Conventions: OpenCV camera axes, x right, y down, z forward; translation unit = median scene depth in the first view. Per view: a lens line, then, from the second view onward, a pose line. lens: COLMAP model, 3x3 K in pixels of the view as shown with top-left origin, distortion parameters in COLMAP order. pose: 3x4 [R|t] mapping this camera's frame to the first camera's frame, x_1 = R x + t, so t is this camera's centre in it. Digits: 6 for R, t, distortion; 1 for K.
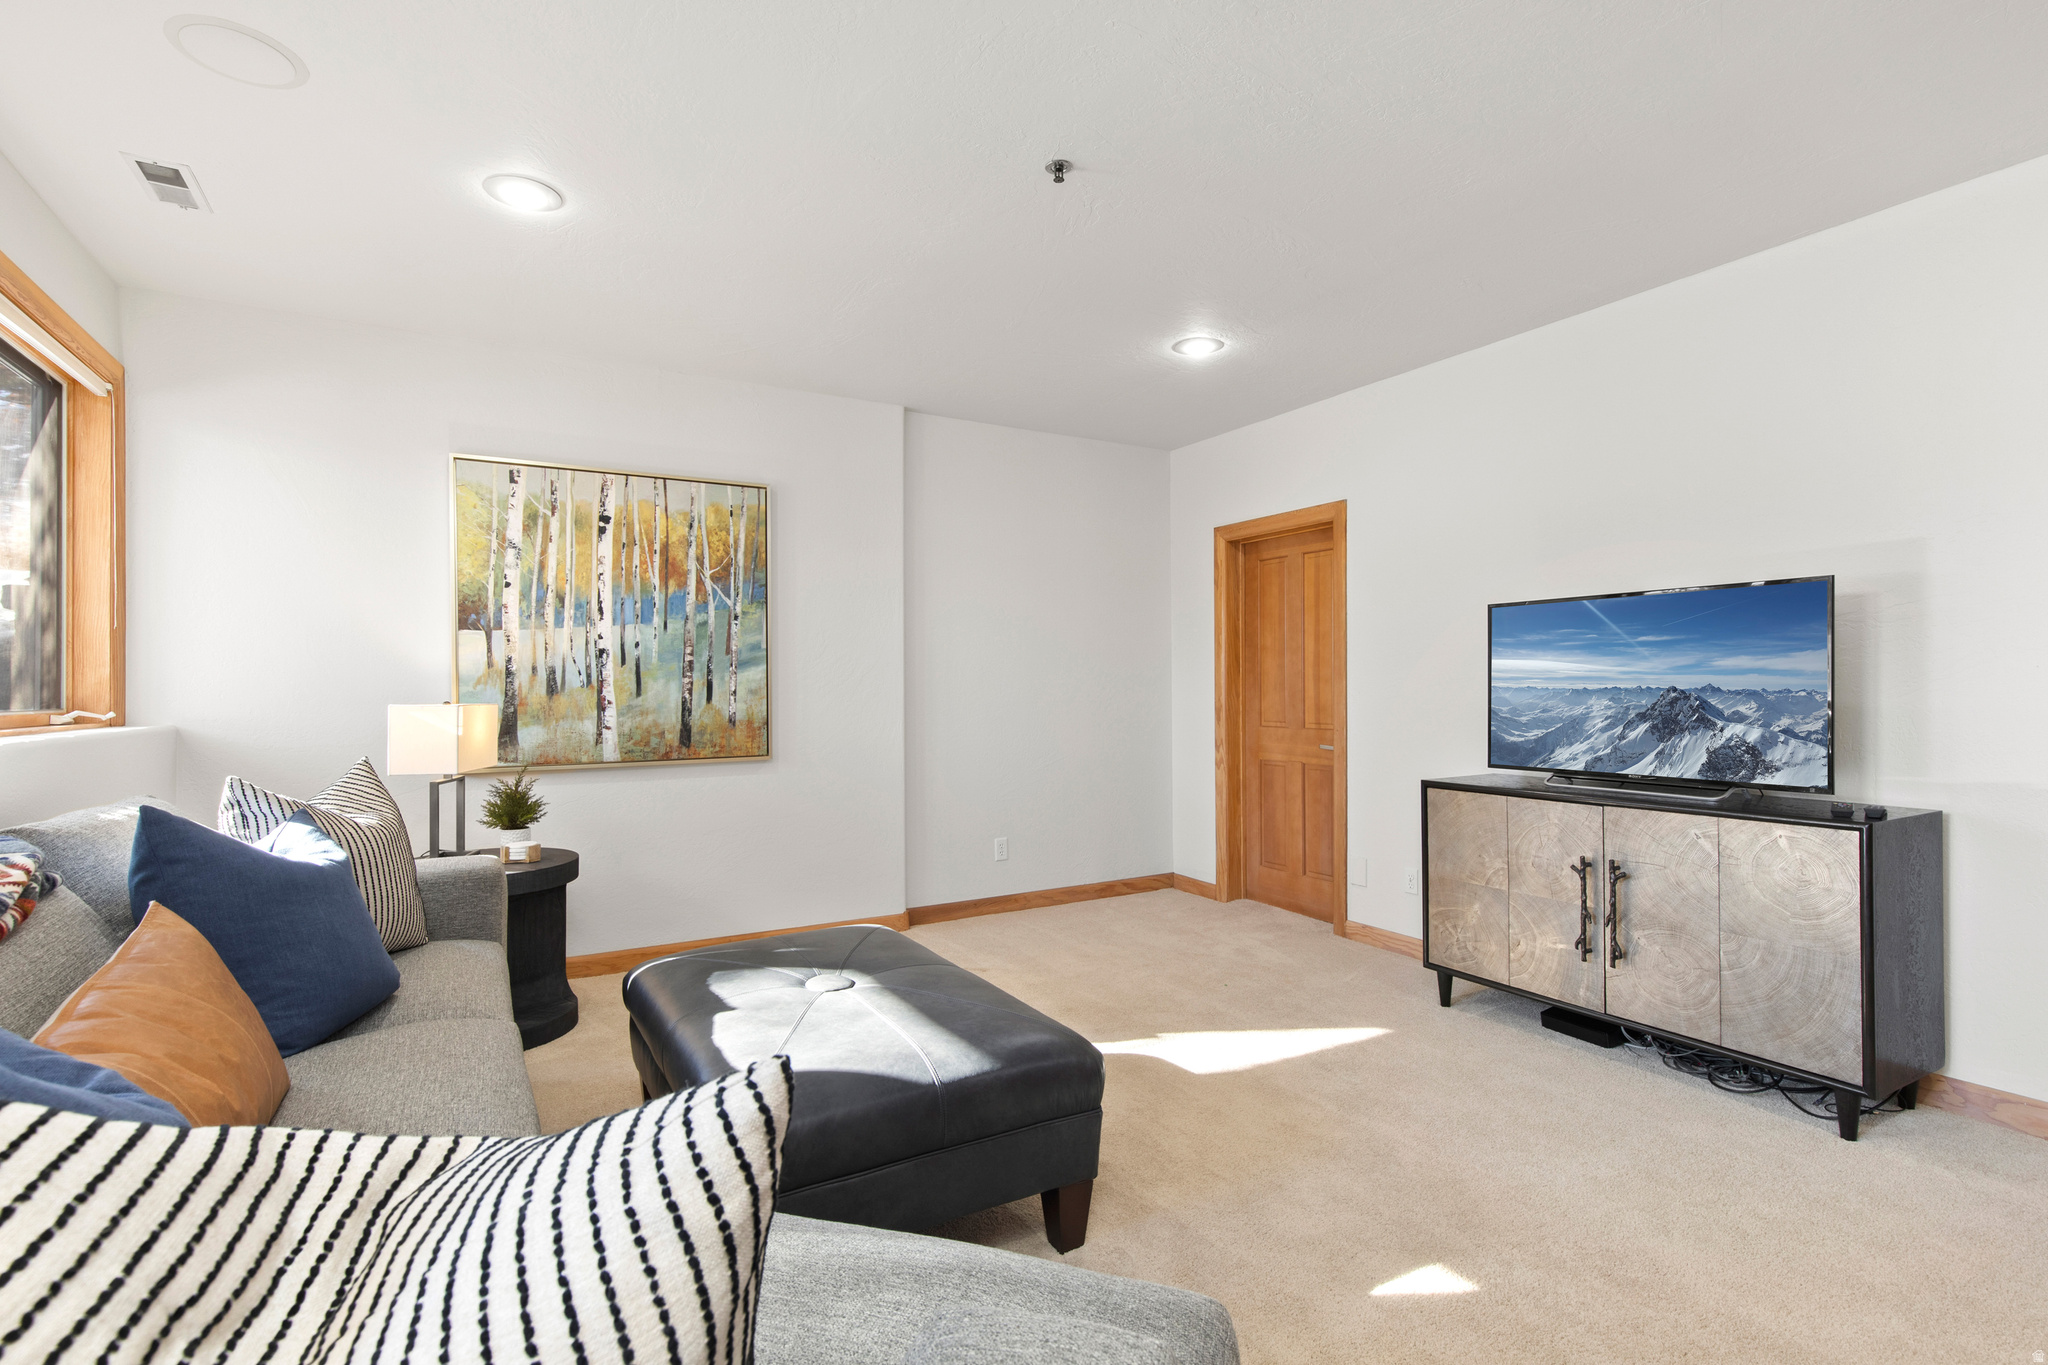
lens RADIAL K [[939.3, 0, 1010.7], [0, 939.3, 685.6], [0, 0, 1]] dist [0.011955, -0.000787]
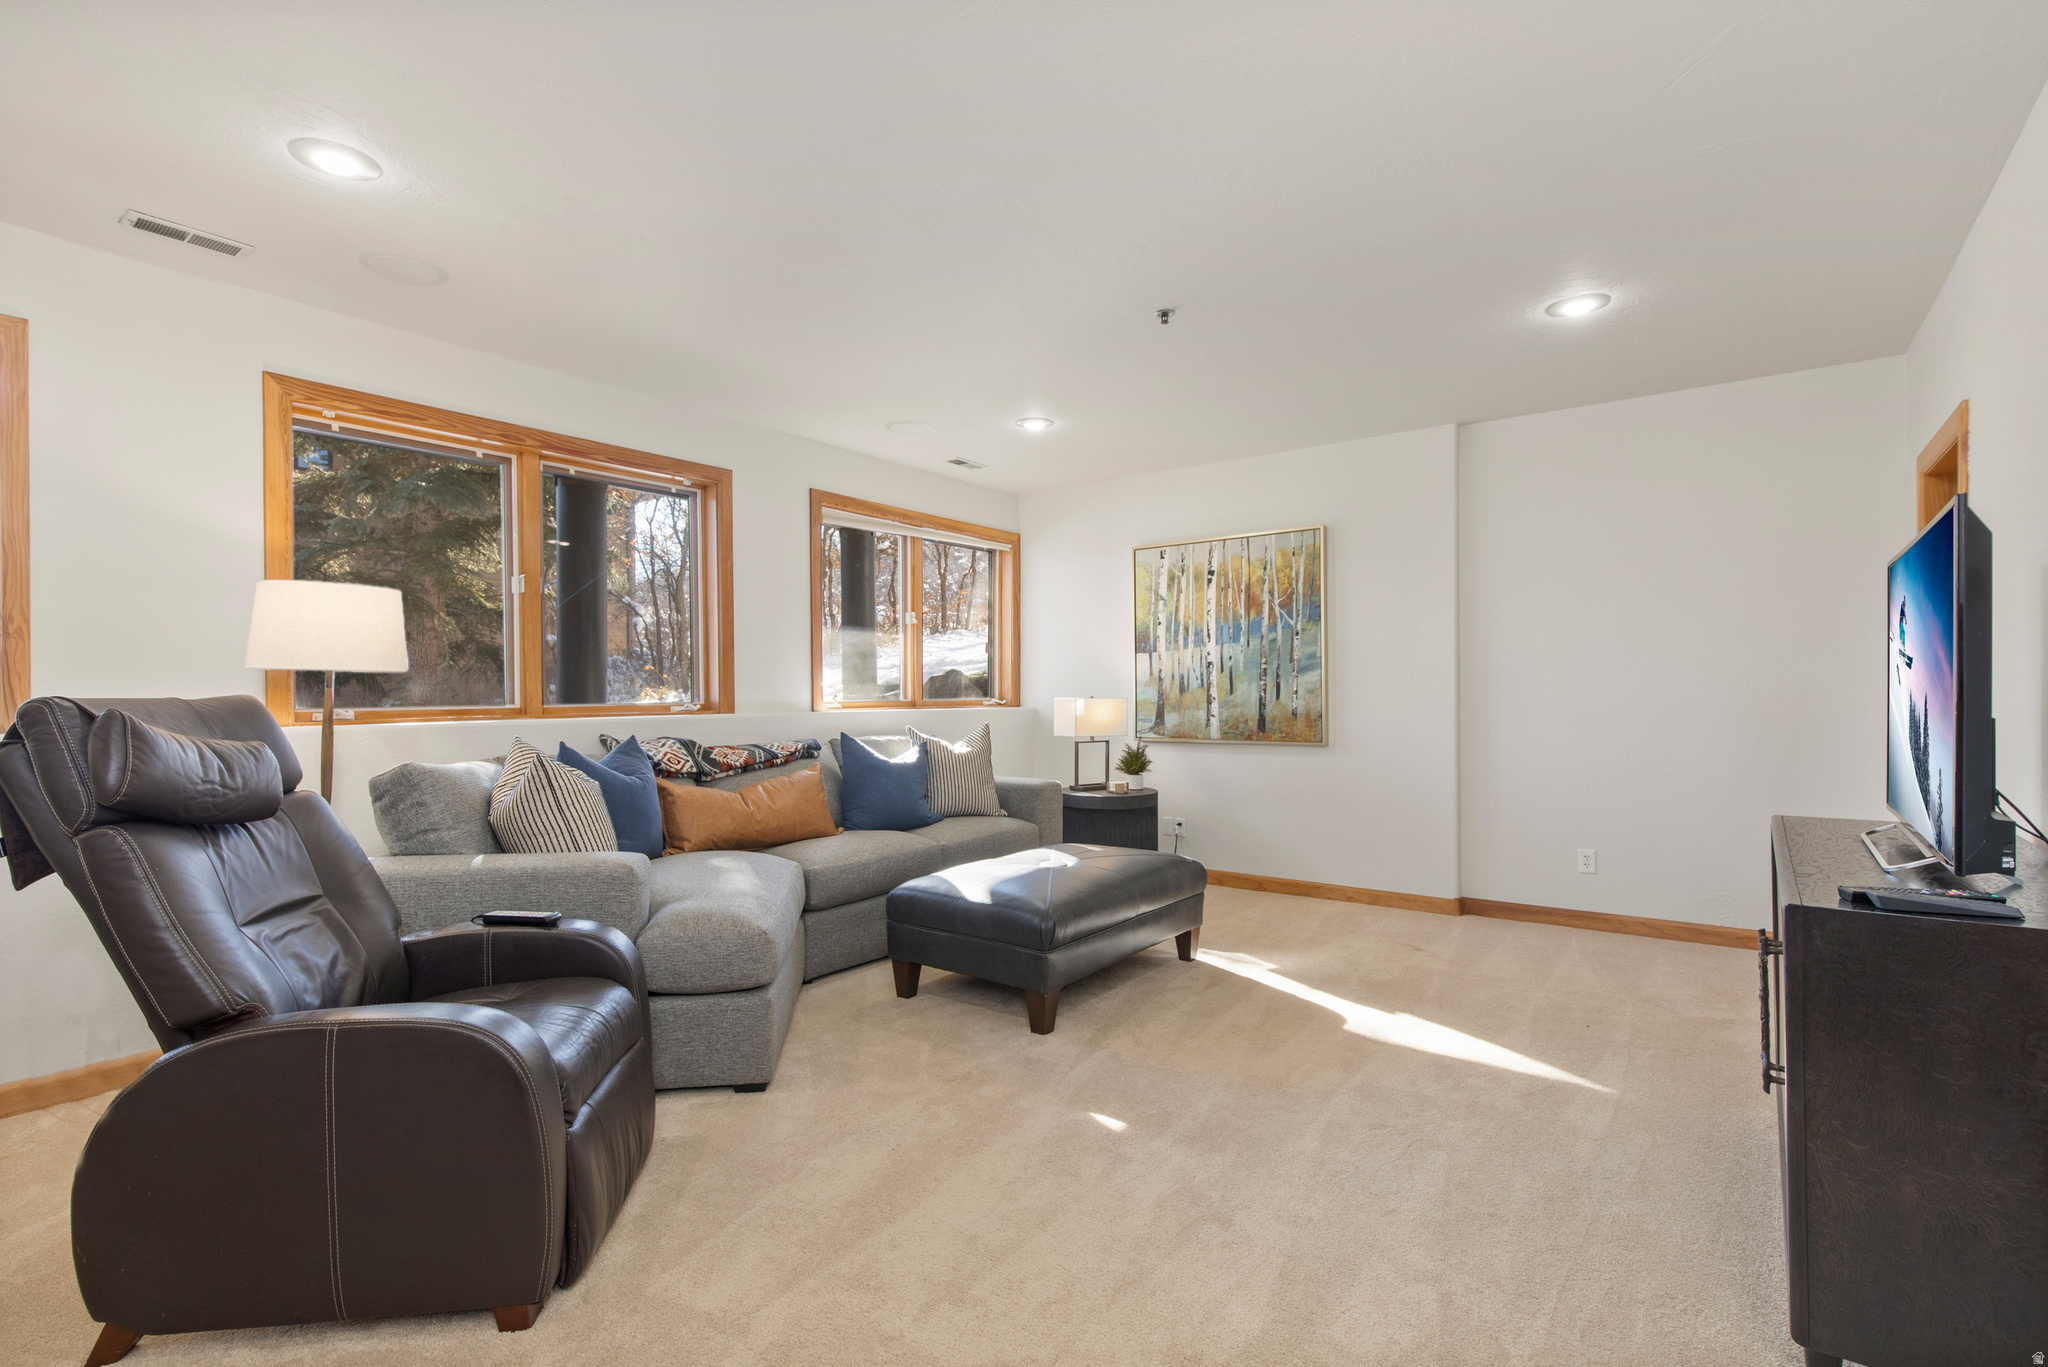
lens RADIAL K [[939.3, 0, 1007.5], [0, 939.3, 688.2], [0, 0, 1]] dist [0.011955, -0.000787]
pose [[0.395781, 0.003836, -0.918337, 0.782544], [0.008924, 0.999928, 0.008023, -0.012378], [0.918301, -0.011371, 0.395719, 0.130643]]
